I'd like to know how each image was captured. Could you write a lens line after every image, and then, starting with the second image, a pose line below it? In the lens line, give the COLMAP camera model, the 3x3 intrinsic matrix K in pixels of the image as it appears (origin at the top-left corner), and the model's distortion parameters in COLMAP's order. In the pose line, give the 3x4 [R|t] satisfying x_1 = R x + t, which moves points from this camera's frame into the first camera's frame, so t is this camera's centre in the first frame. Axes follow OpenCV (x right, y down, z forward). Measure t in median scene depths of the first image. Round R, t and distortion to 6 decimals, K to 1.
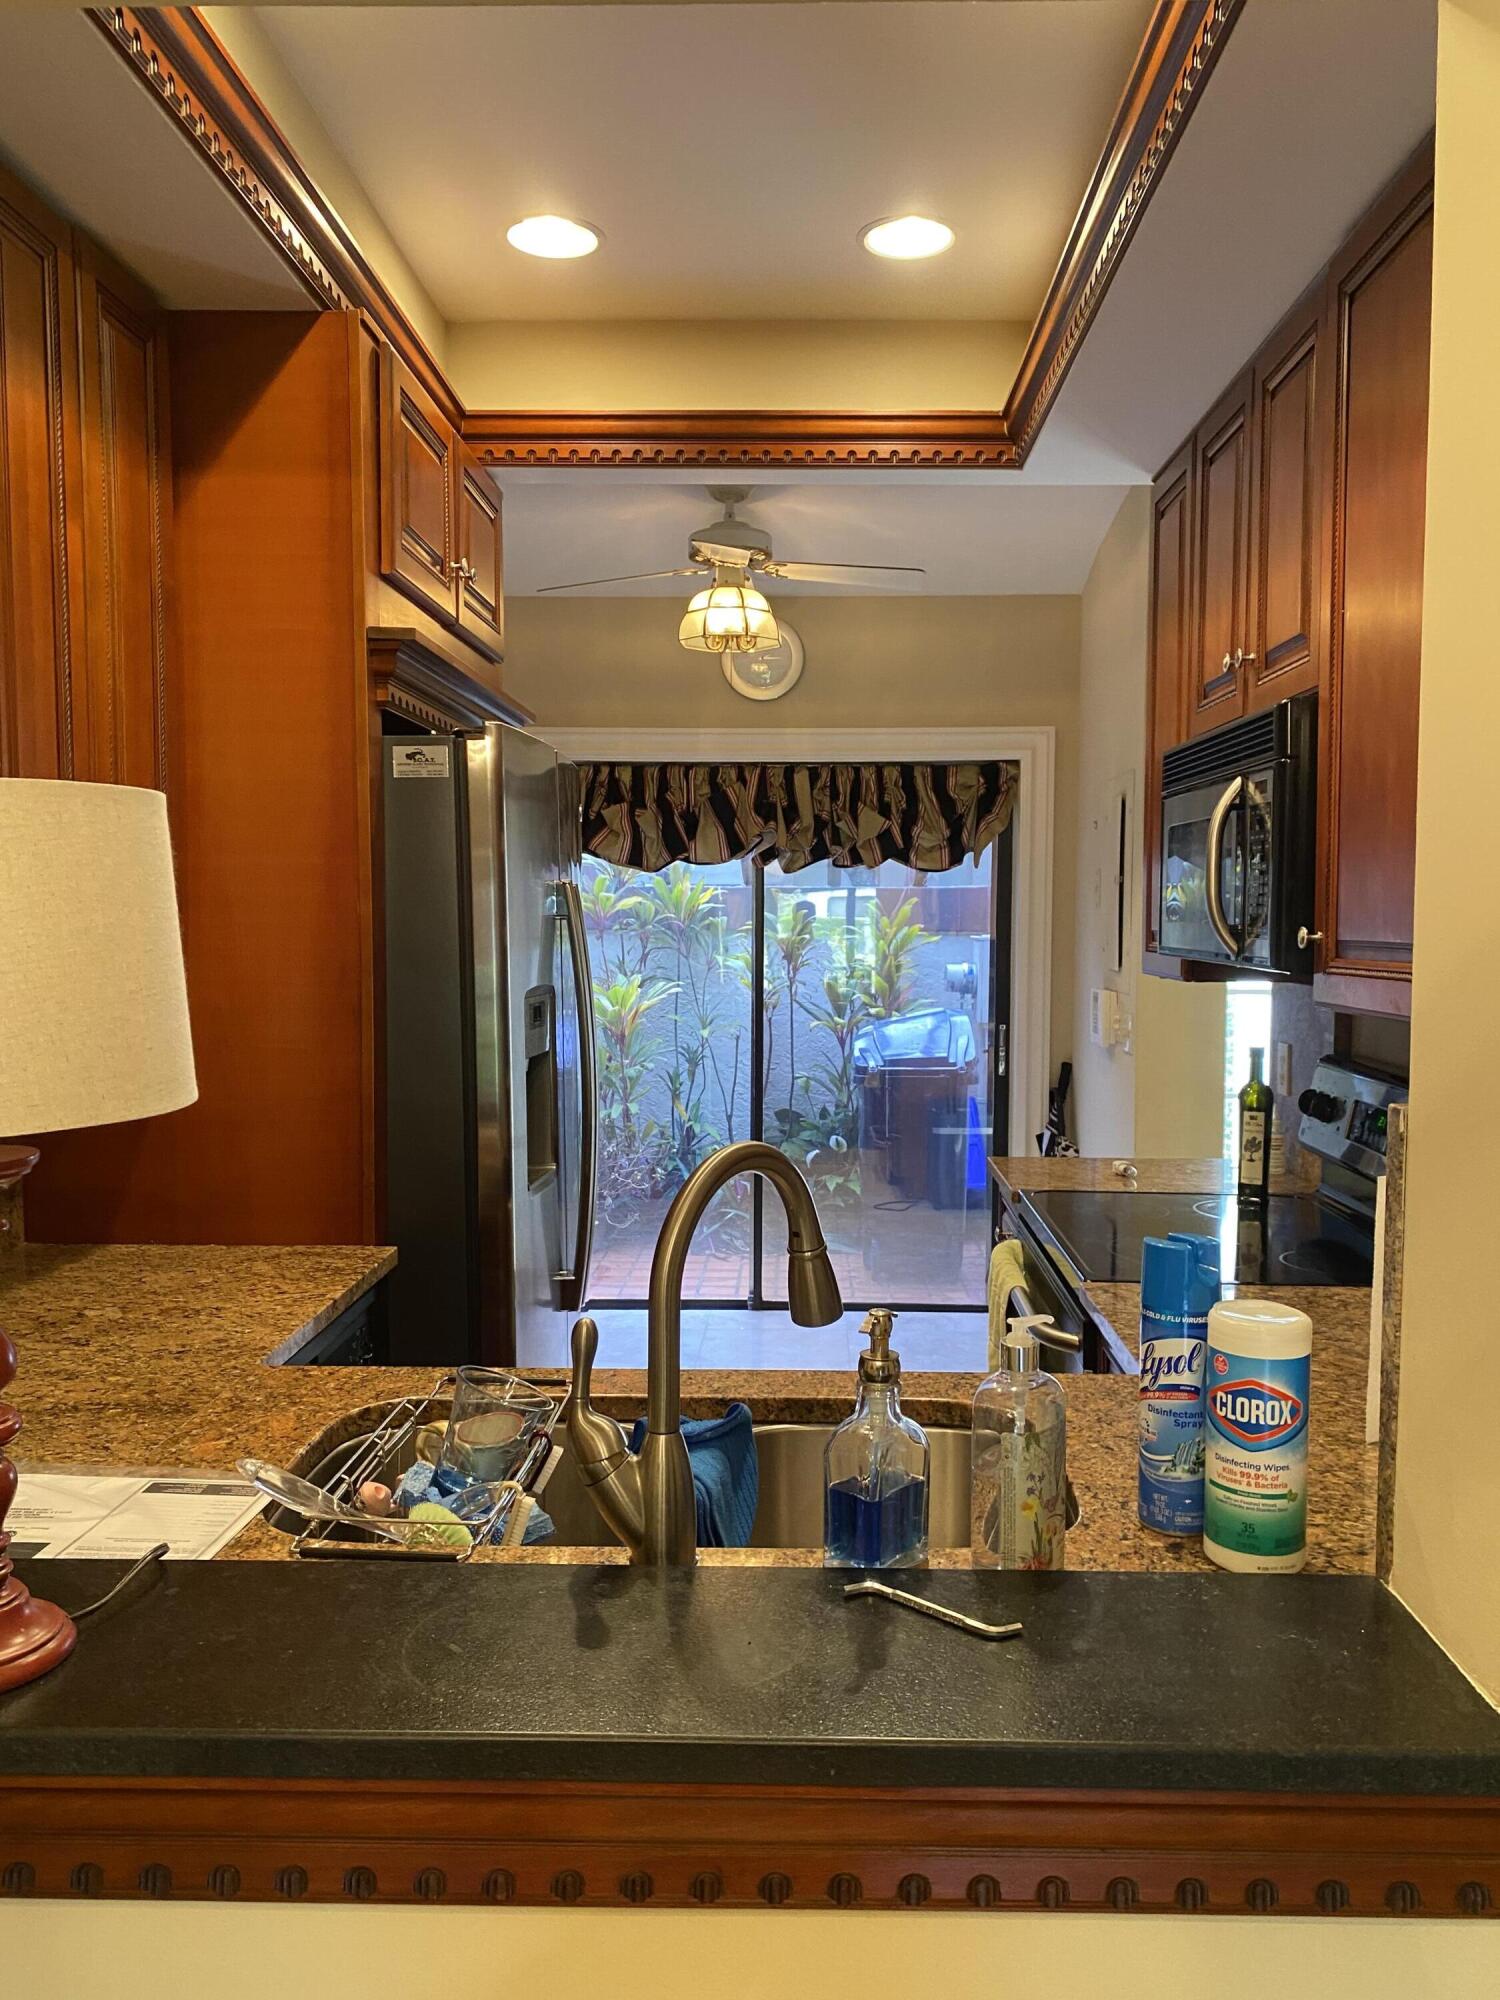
lens RADIAL K [[1528.0, 0, 750.0], [0, 1528.0, 1000.0], [0, 0, 1]] dist [0.026410, -0.008941]
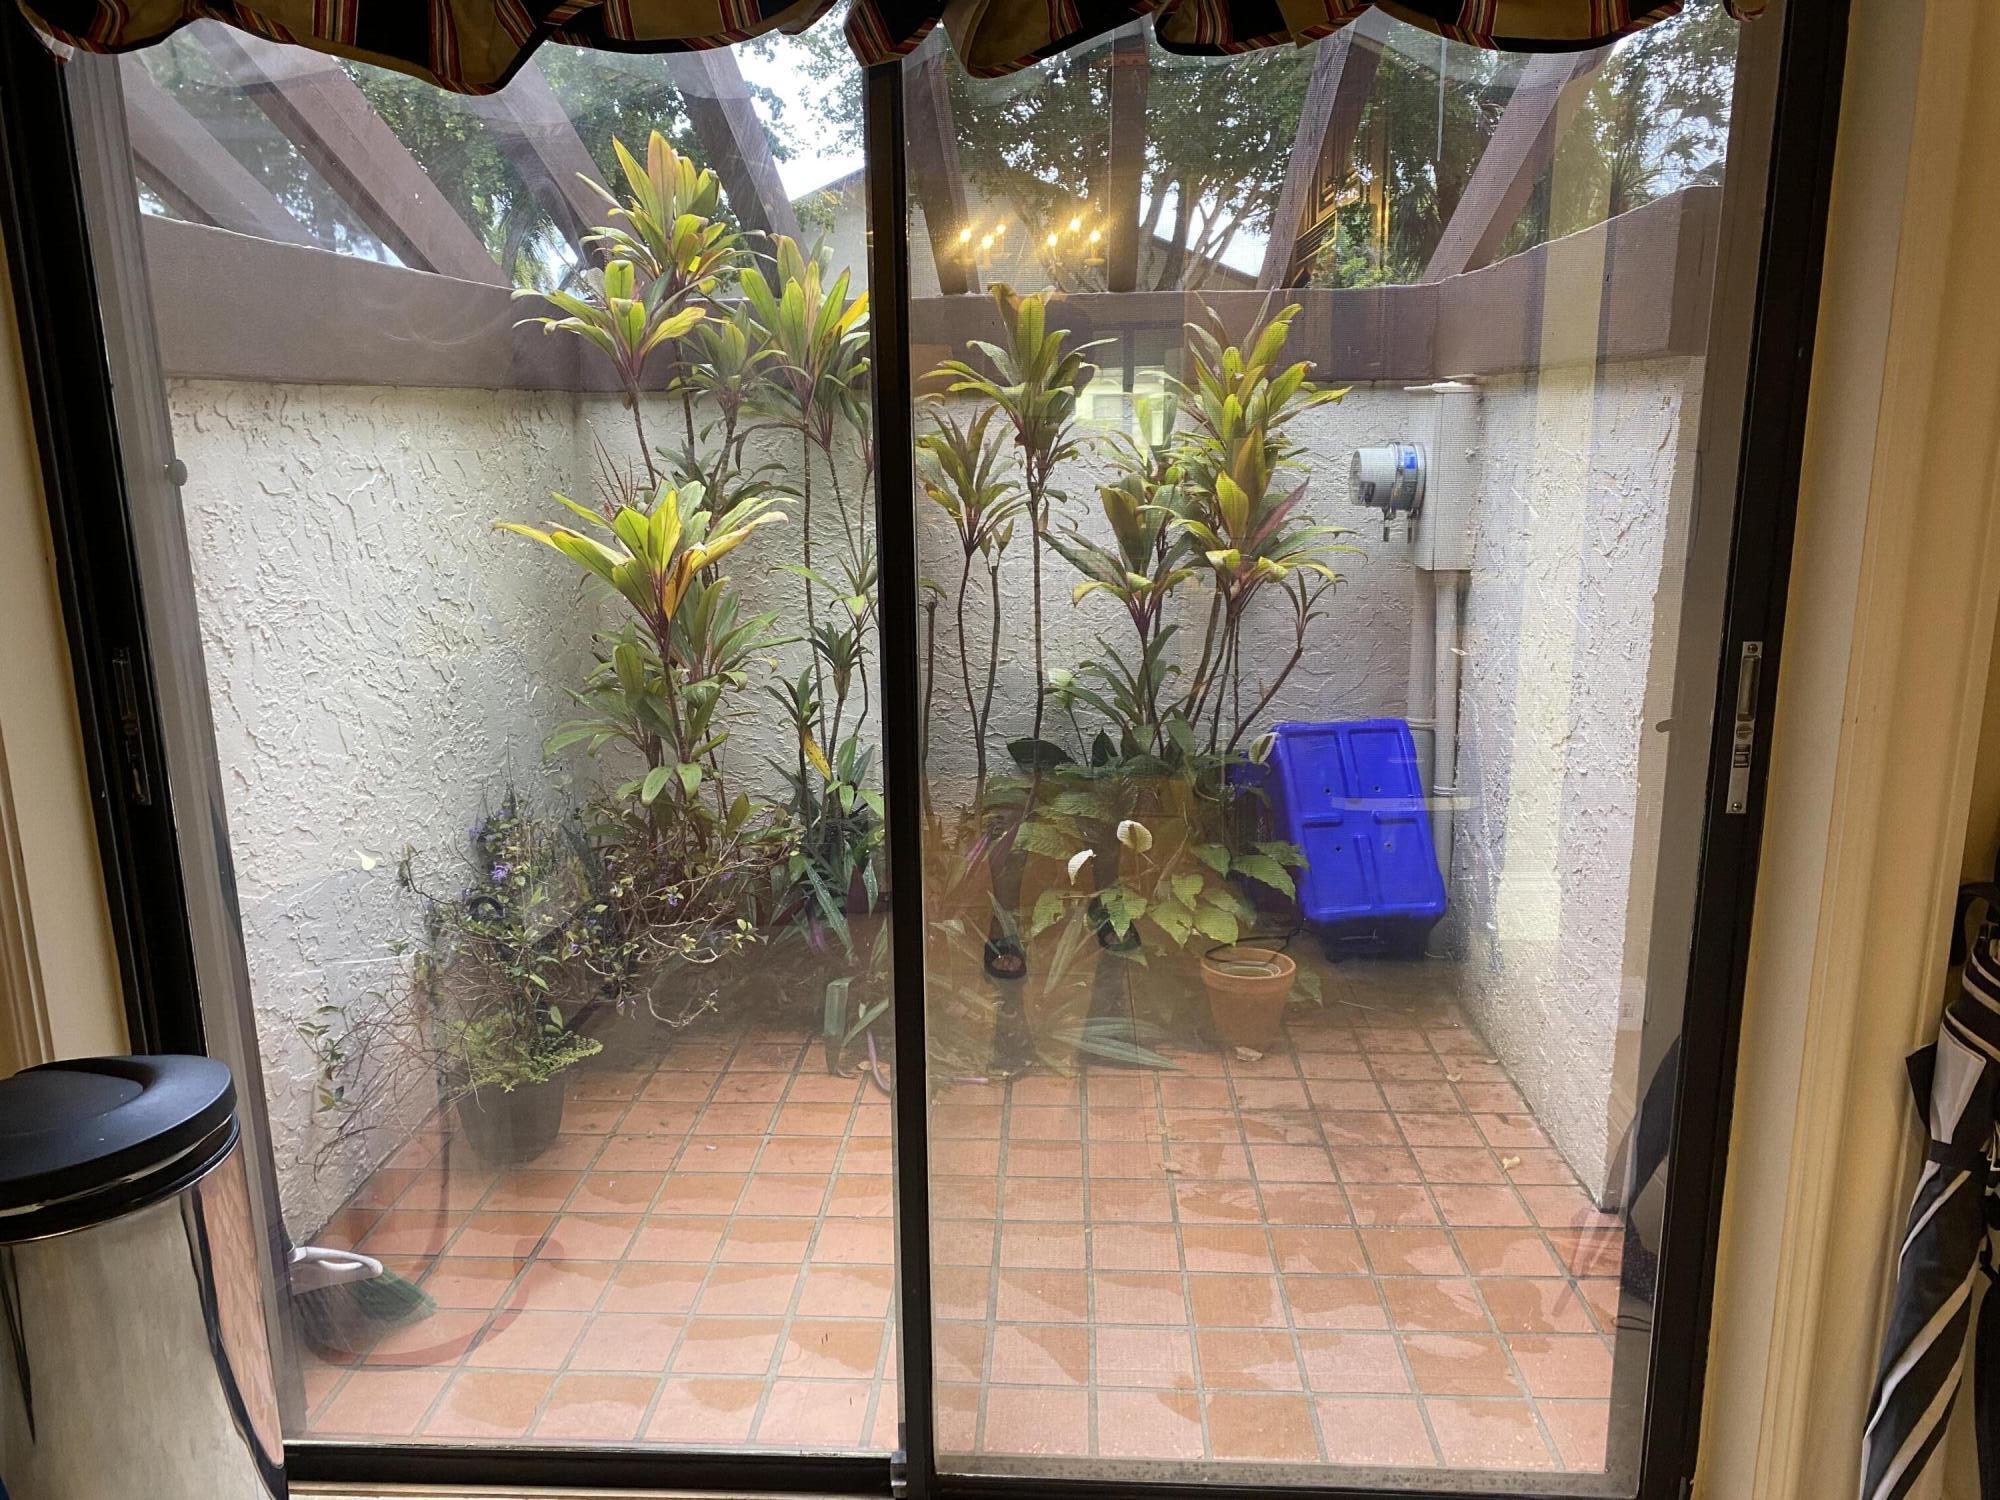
lens RADIAL K [[1528.0, 0, 990.1], [0, 1528.0, 788.8], [0, 0, 1]] dist [0.026410, -0.008941]
pose [[0.999762, -0.012873, -0.017621, 0.020606], [0.015883, 0.982973, 0.183061, -0.008443], [0.014964, -0.183297, 0.982944, 0.518225]]
